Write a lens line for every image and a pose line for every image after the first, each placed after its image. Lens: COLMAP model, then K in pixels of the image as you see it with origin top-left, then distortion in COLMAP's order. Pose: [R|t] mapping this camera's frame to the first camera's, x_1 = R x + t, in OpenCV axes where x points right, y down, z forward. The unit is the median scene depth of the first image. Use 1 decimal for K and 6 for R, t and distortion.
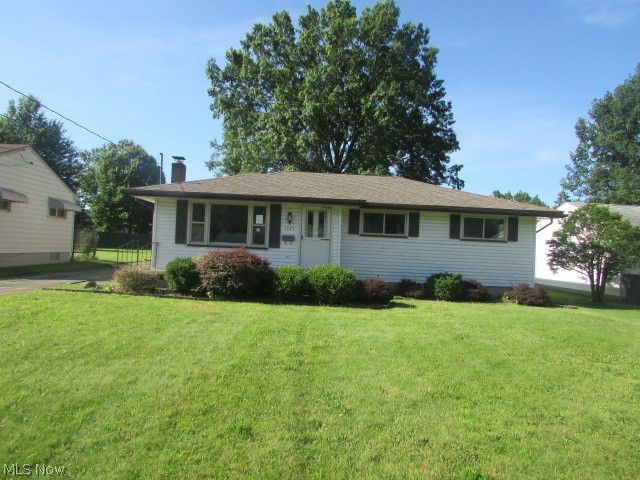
lens RADIAL K [[460.2, 0, 320.0], [0, 460.2, 240.0], [0, 0, 1]] dist [-0.046296, 0.005565]
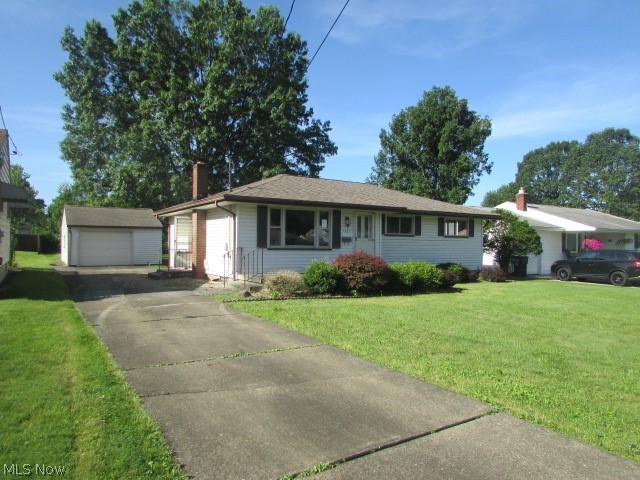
lens RADIAL K [[460.2, 0, 320.0], [0, 460.2, 240.0], [0, 0, 1]] dist [-0.046296, 0.005565]
pose [[0.863961, -0.027544, 0.502805, -0.670905], [0.013562, 0.999413, 0.031446, -0.038150], [-0.503376, -0.020349, 0.863828, 0.036920]]
